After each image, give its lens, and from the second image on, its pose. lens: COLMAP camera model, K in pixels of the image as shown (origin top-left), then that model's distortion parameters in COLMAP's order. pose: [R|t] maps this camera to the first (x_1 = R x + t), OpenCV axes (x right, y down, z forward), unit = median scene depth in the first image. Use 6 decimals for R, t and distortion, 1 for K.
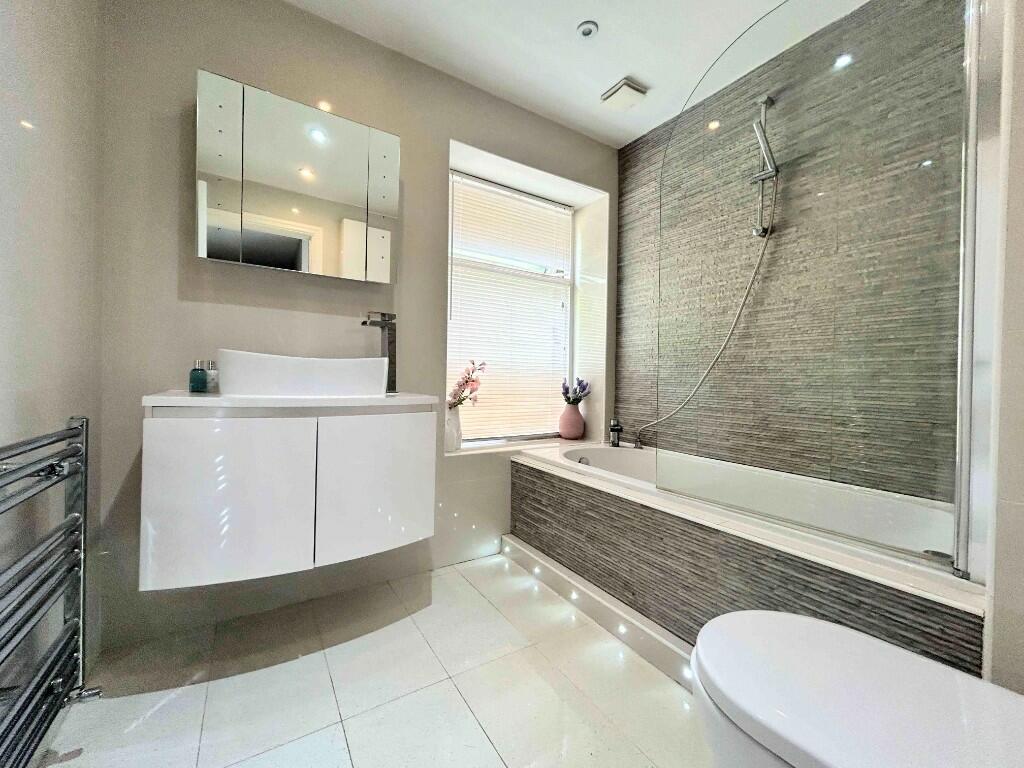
lens RADIAL K [[412.6, 0, 512.0], [0, 412.6, 384.0], [0, 0, 1]] dist [0.002487, 0.000591]
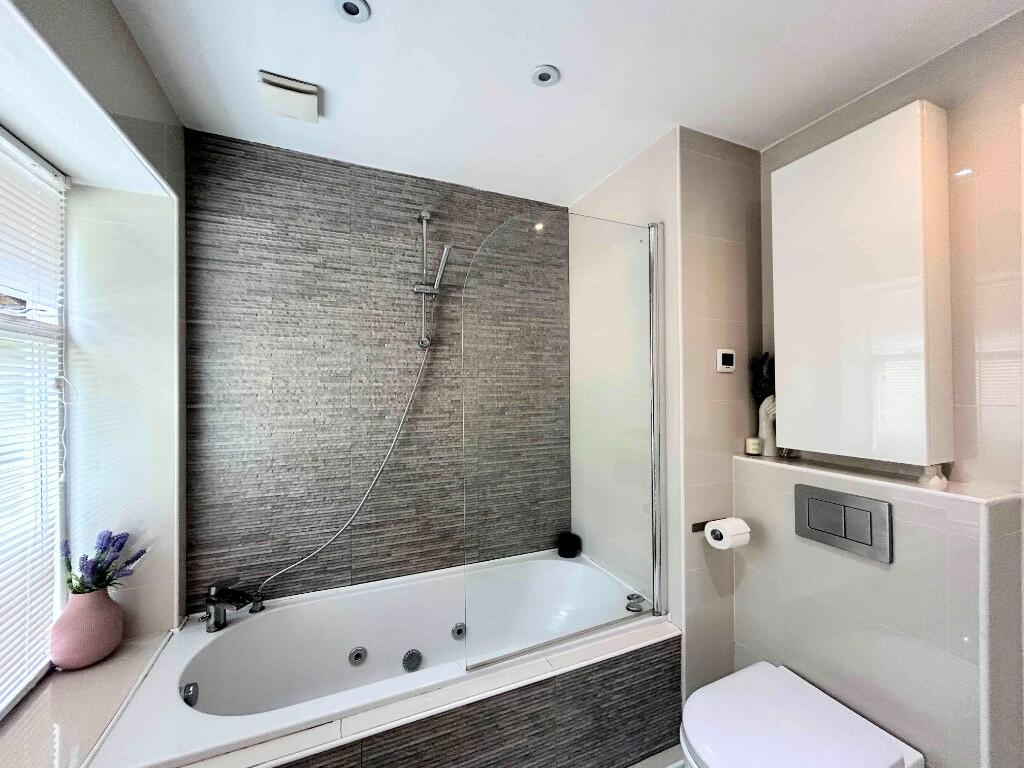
lens RADIAL K [[412.6, 0, 512.0], [0, 412.6, 384.0], [0, 0, 1]] dist [0.002487, 0.000591]
pose [[0.155069, -0.017608, 0.987747, -0.361470], [0.018981, 0.999710, 0.014842, -0.270274], [-0.987721, 0.016447, 0.155358, 0.611104]]
